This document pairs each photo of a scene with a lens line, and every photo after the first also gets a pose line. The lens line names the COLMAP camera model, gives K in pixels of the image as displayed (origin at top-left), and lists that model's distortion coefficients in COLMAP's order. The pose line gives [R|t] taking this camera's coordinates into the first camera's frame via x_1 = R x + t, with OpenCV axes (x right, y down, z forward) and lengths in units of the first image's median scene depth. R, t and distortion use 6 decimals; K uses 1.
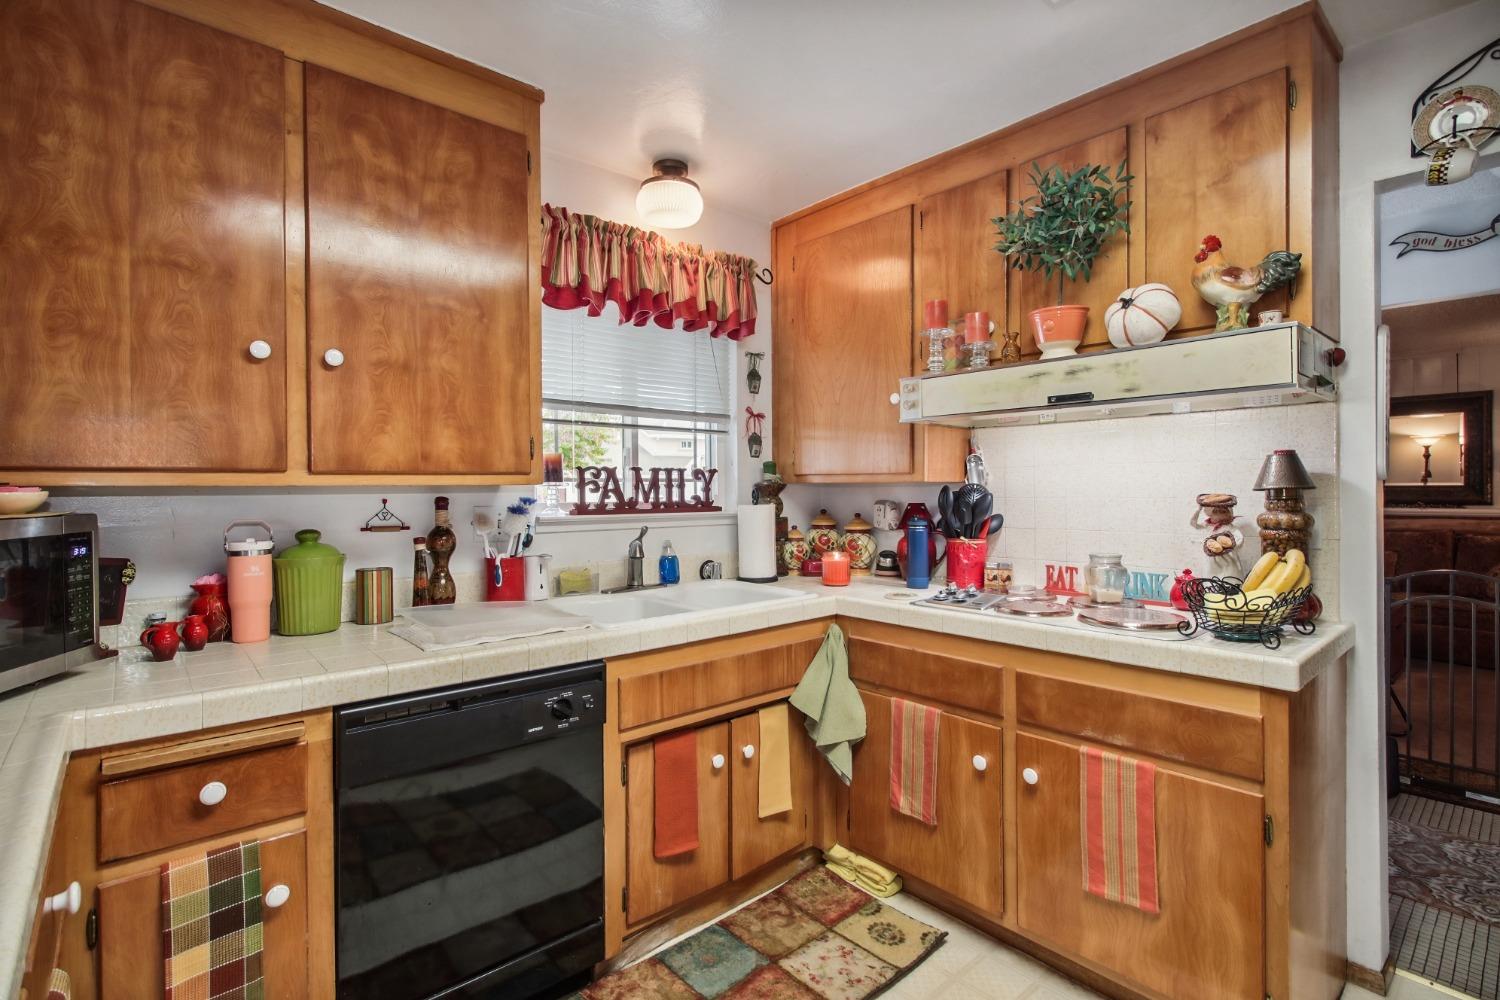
lens RADIAL K [[720.1, 0, 727.5], [0, 720.1, 488.8], [0, 0, 1]] dist [0.000450, -0.000526]
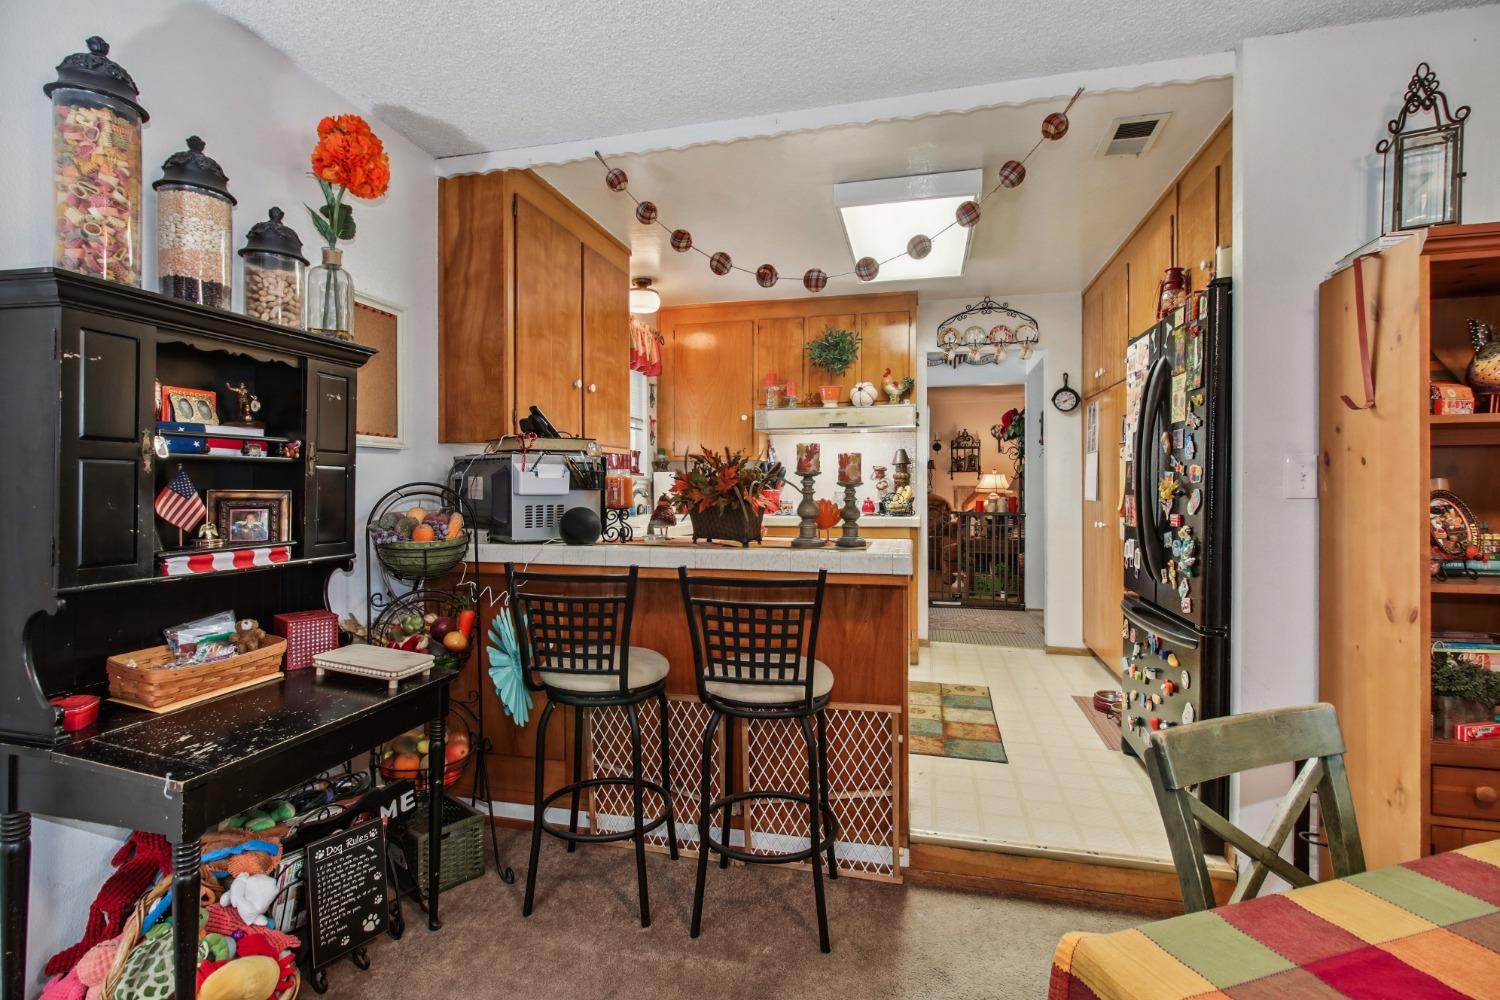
lens RADIAL K [[702.5, 0, 744.9], [0, 702.5, 484.2], [0, 0, 1]] dist [0.000384, -0.000385]
pose [[0.821203, 0.004903, 0.570615, -0.977781], [-0.002825, 0.999986, -0.004526, 0.074121], [-0.570629, 0.002105, 0.821205, -0.657252]]
